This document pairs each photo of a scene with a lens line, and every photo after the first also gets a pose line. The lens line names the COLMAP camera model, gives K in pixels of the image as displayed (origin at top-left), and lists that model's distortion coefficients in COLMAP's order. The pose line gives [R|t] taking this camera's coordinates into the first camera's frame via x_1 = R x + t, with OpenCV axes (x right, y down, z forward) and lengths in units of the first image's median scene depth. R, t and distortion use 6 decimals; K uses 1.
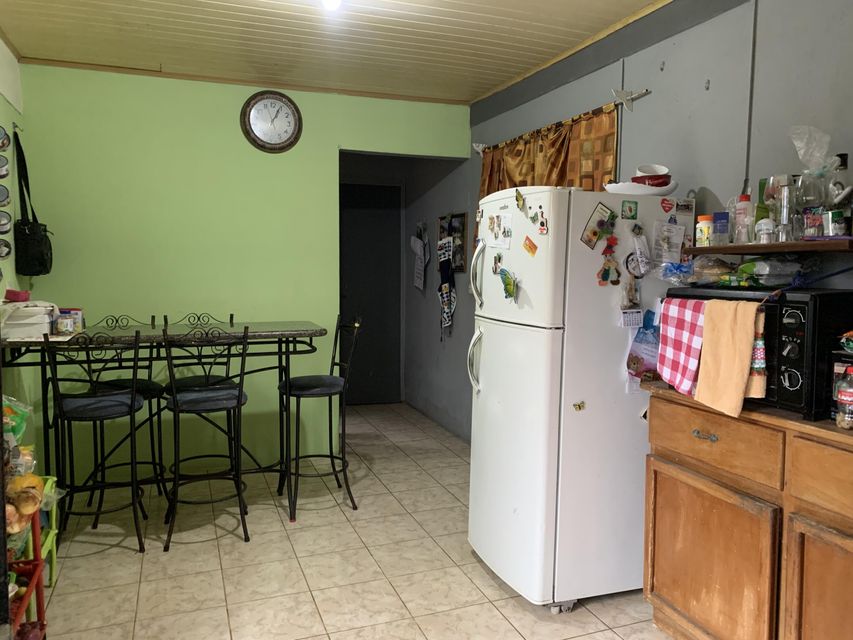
lens RADIAL K [[655.9, 0, 431.1], [0, 655.9, 317.1], [0, 0, 1]] dist [0.036026, -0.039908]
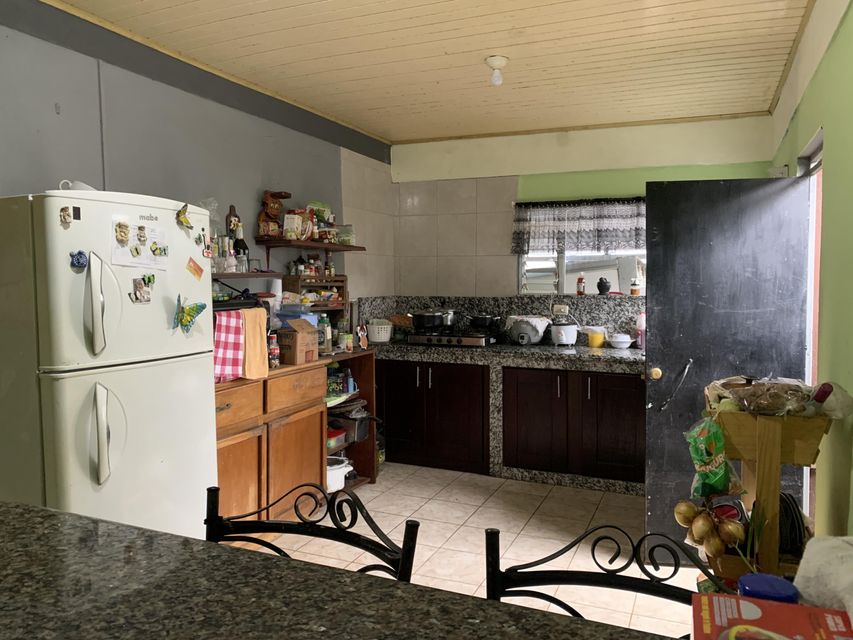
lens RADIAL K [[655.9, 0, 427.8], [0, 655.9, 318.2], [0, 0, 1]] dist [0.036026, -0.039908]
pose [[-0.721404, -0.045523, 0.691017, -0.606233], [0.053296, 0.991228, 0.120939, -0.109375], [-0.690461, 0.124074, -0.712650, 1.184067]]
